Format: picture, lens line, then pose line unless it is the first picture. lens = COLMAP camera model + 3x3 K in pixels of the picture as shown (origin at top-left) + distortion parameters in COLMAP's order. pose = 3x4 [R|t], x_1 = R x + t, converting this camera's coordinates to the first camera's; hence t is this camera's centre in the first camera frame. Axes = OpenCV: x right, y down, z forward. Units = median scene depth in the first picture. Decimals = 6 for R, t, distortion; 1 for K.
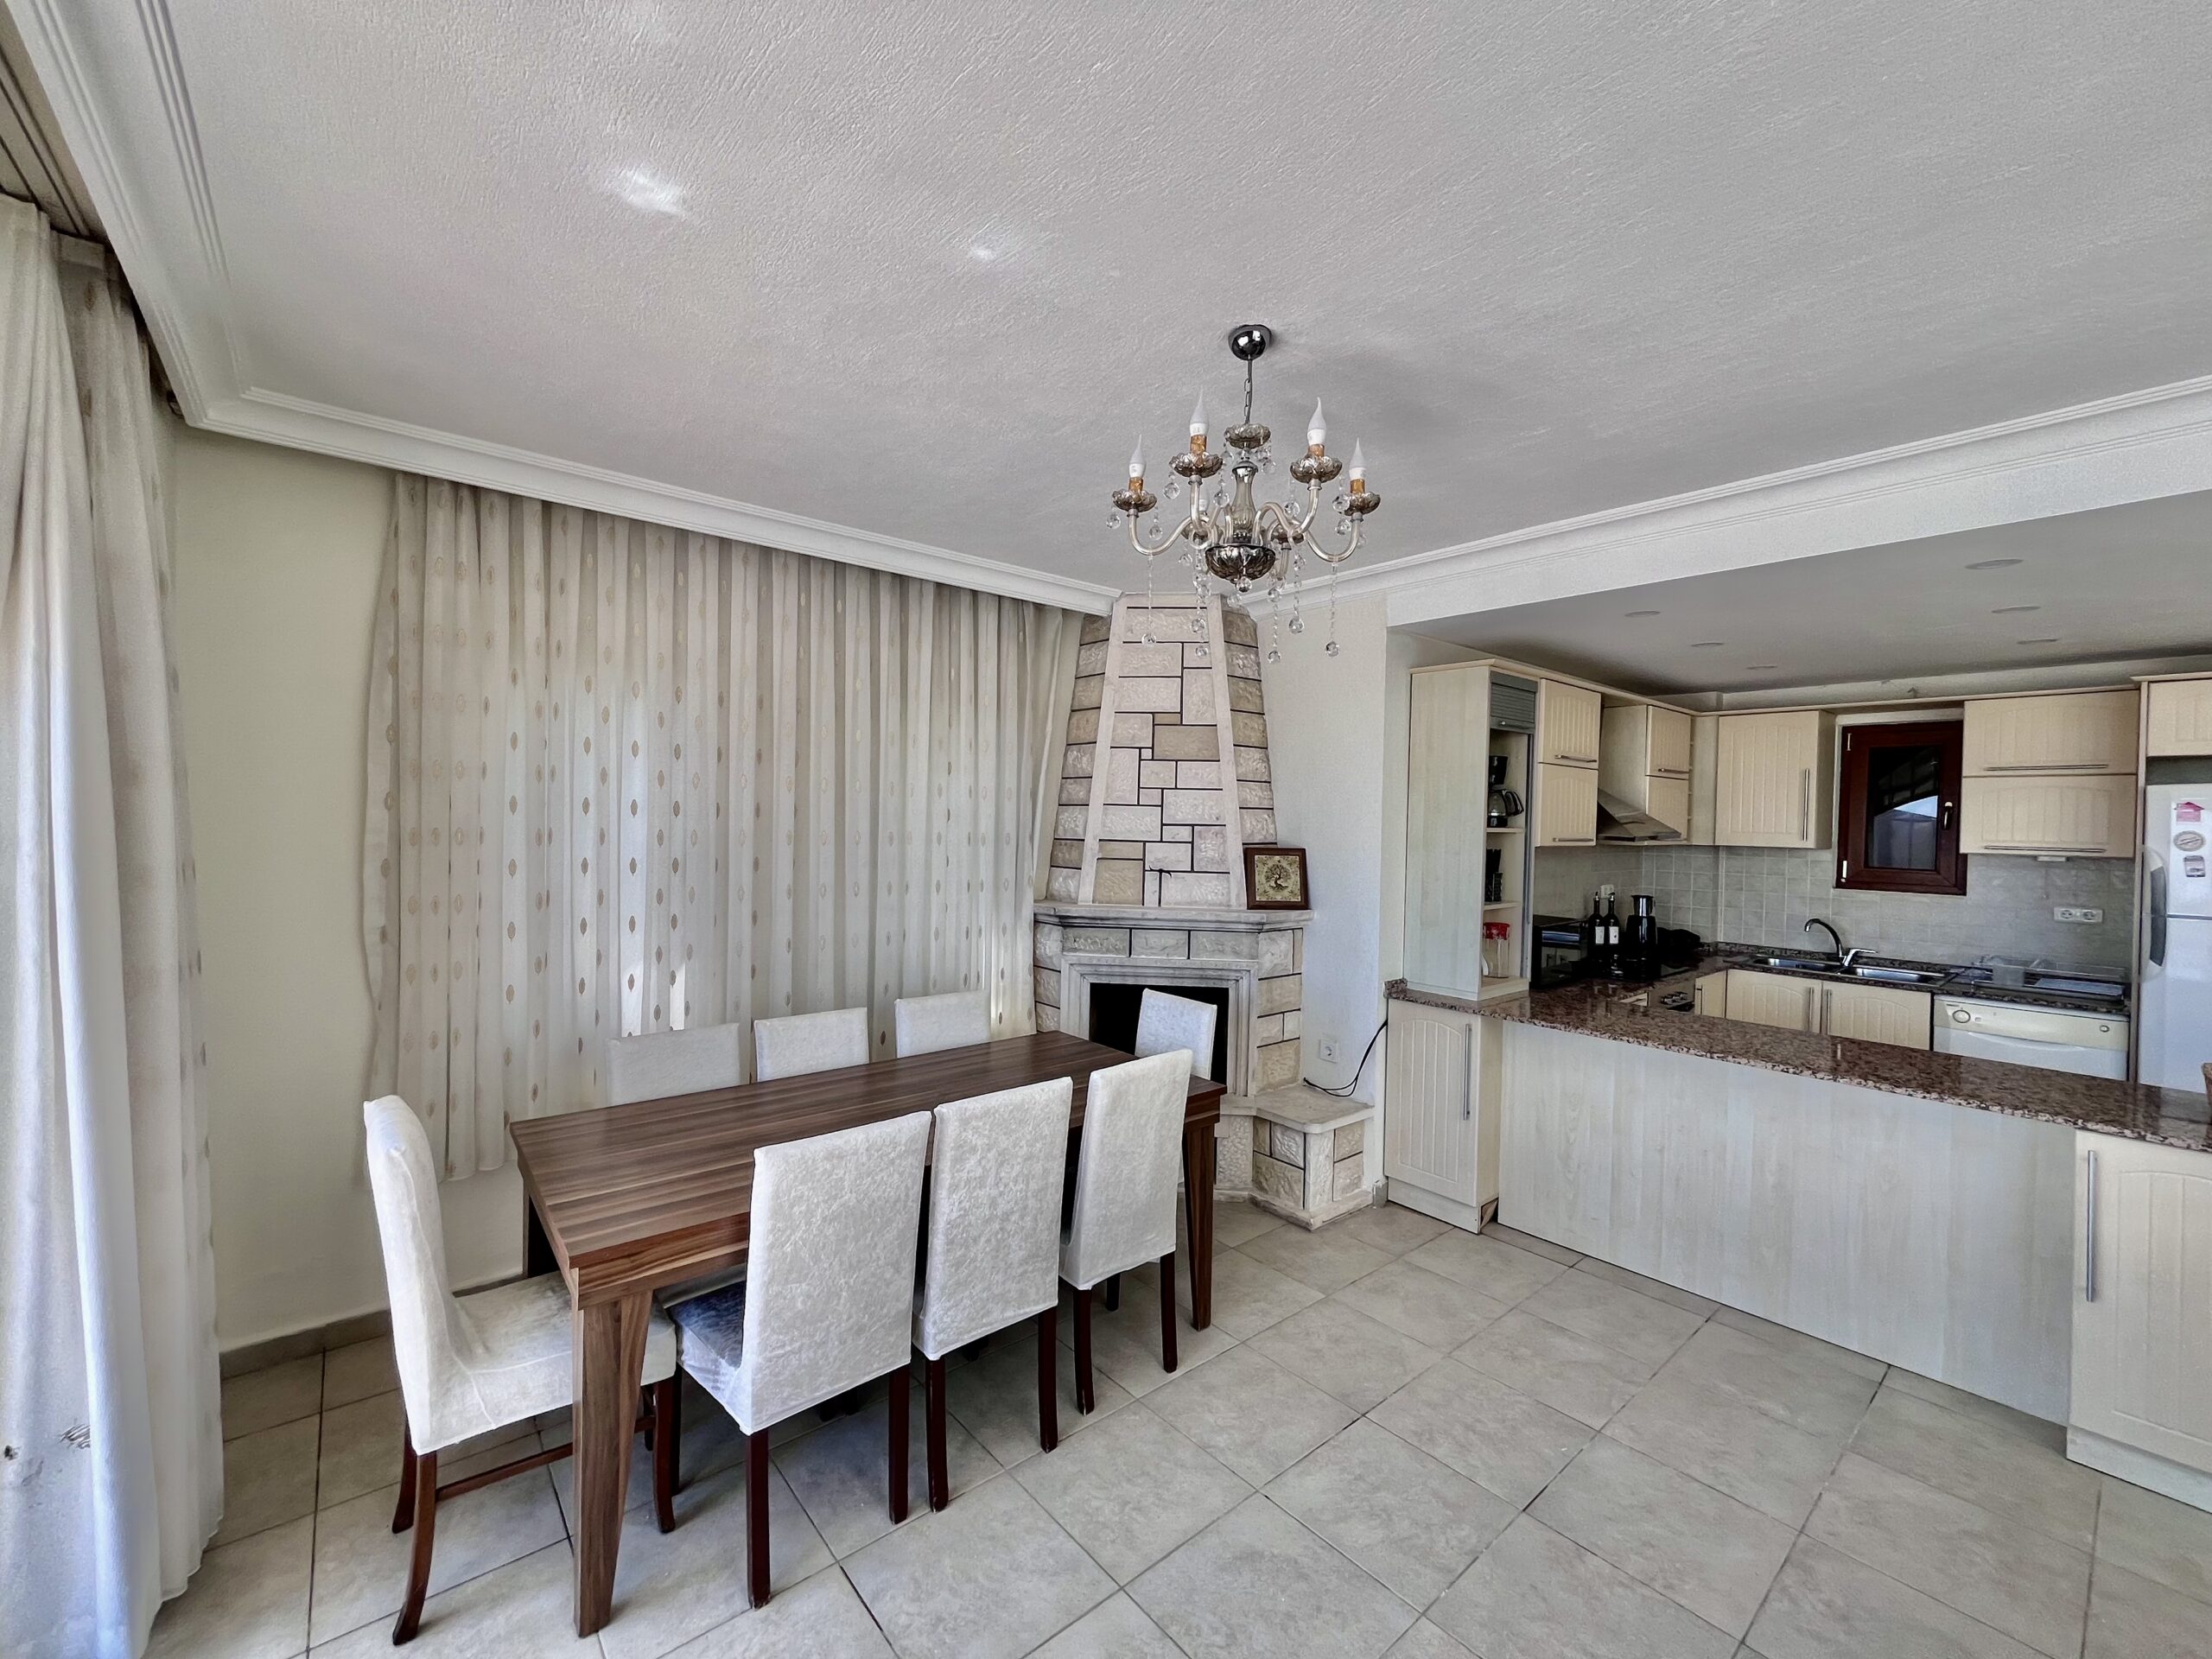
lens RADIAL K [[896.3, 0, 1105.8], [0, 896.3, 830.5], [0, 0, 1]] dist [-0.002205, -0.000170]
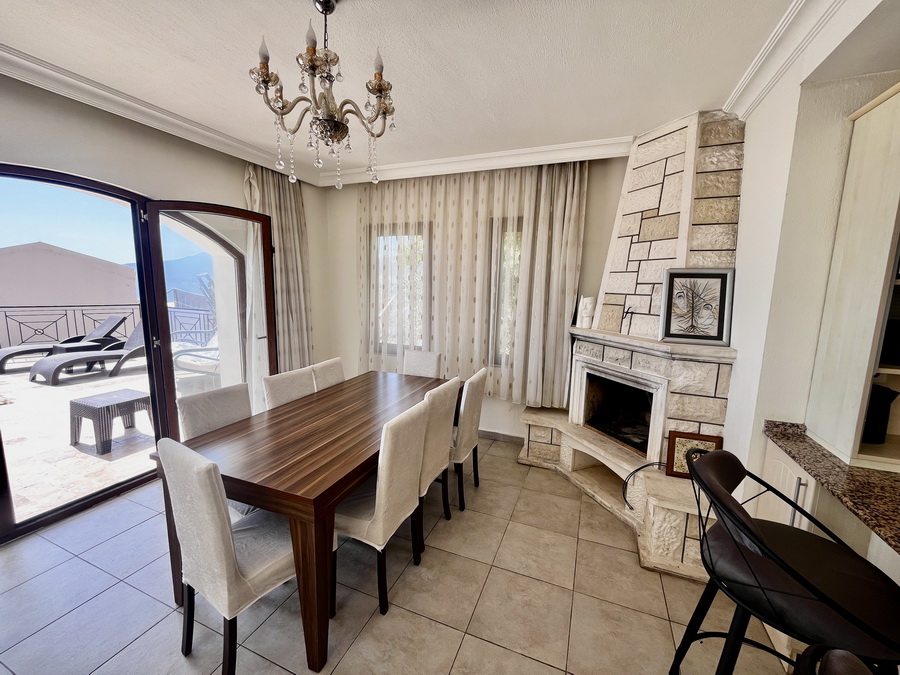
lens RADIAL K [[367.4, 0, 450.0], [0, 367.4, 337.5], [0, 0, 1]] dist [-0.000554, 0.000074]
pose [[0.482874, 0.116559, -0.867898, 0.476889], [-0.020945, 0.992356, 0.121621, 0.015780], [0.875439, -0.040550, 0.481624, 0.396174]]
